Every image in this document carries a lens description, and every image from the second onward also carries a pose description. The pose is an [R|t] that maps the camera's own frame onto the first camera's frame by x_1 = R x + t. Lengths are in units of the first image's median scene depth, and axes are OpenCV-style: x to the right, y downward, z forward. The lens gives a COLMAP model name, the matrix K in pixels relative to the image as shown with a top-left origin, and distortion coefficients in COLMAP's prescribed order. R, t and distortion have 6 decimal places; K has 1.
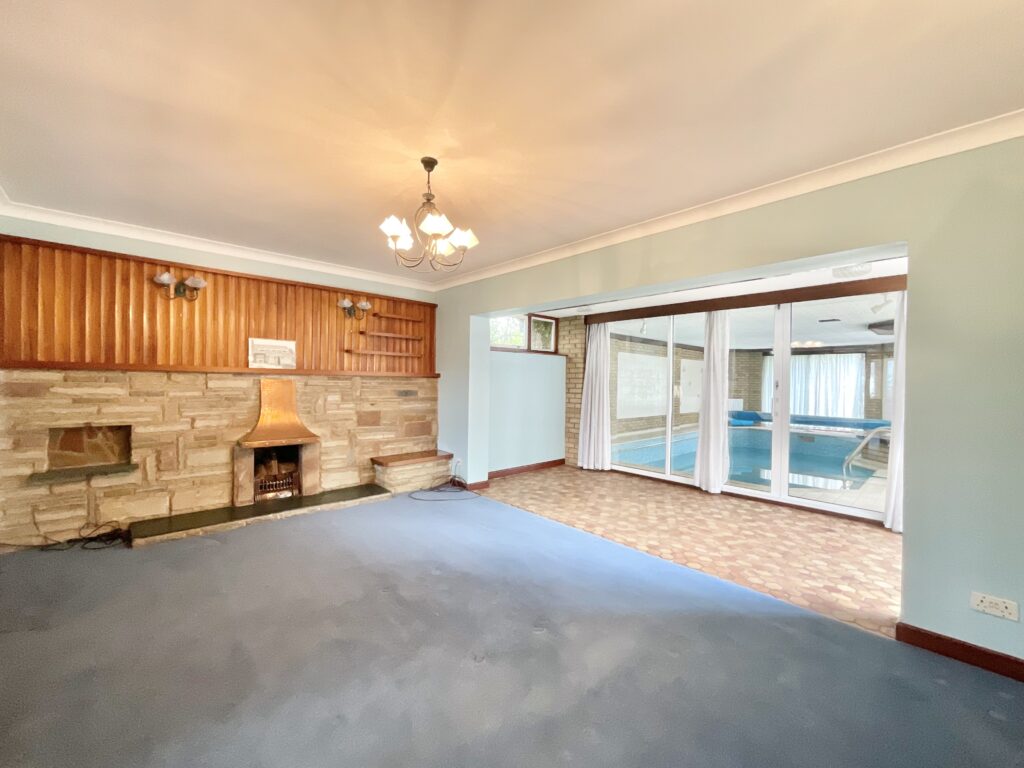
lens RADIAL K [[416.0, 0, 510.7], [0, 416.0, 382.9], [0, 0, 1]] dist [-0.002925, -0.000108]
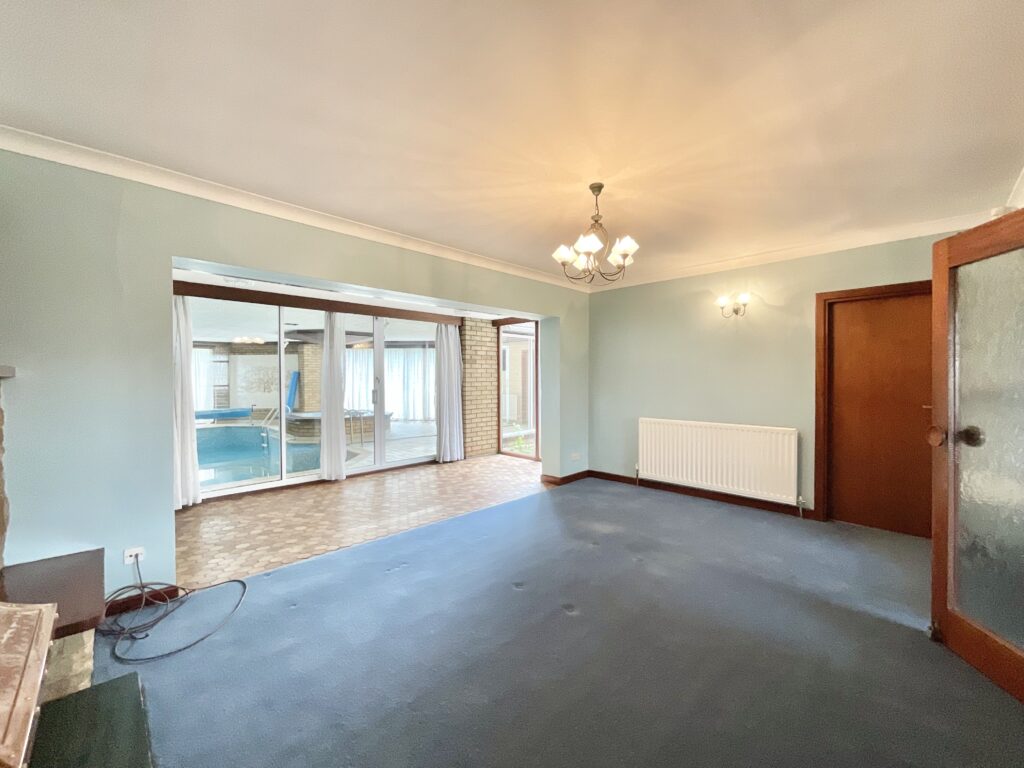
lens RADIAL K [[416.0, 0, 510.7], [0, 416.0, 382.9], [0, 0, 1]] dist [-0.002925, -0.000108]
pose [[-0.038254, -0.026379, 0.998920, -0.803995], [0.008099, 0.999610, 0.026707, -0.019993], [-0.999235, 0.009112, -0.038025, 0.776705]]
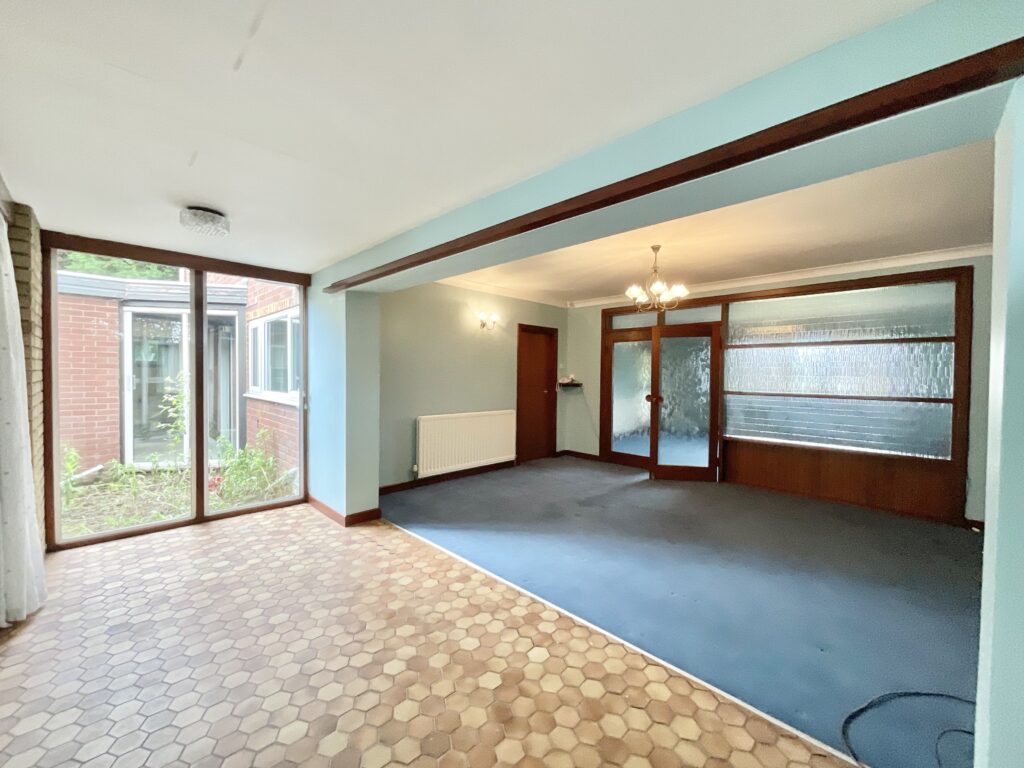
lens RADIAL K [[416.0, 0, 510.7], [0, 416.0, 382.9], [0, 0, 1]] dist [-0.002925, -0.000108]
pose [[-0.998884, -0.027646, -0.038296, 0.255064], [-0.028696, 0.999220, 0.027127, -0.016914], [0.037516, 0.028196, -0.998898, 1.591209]]
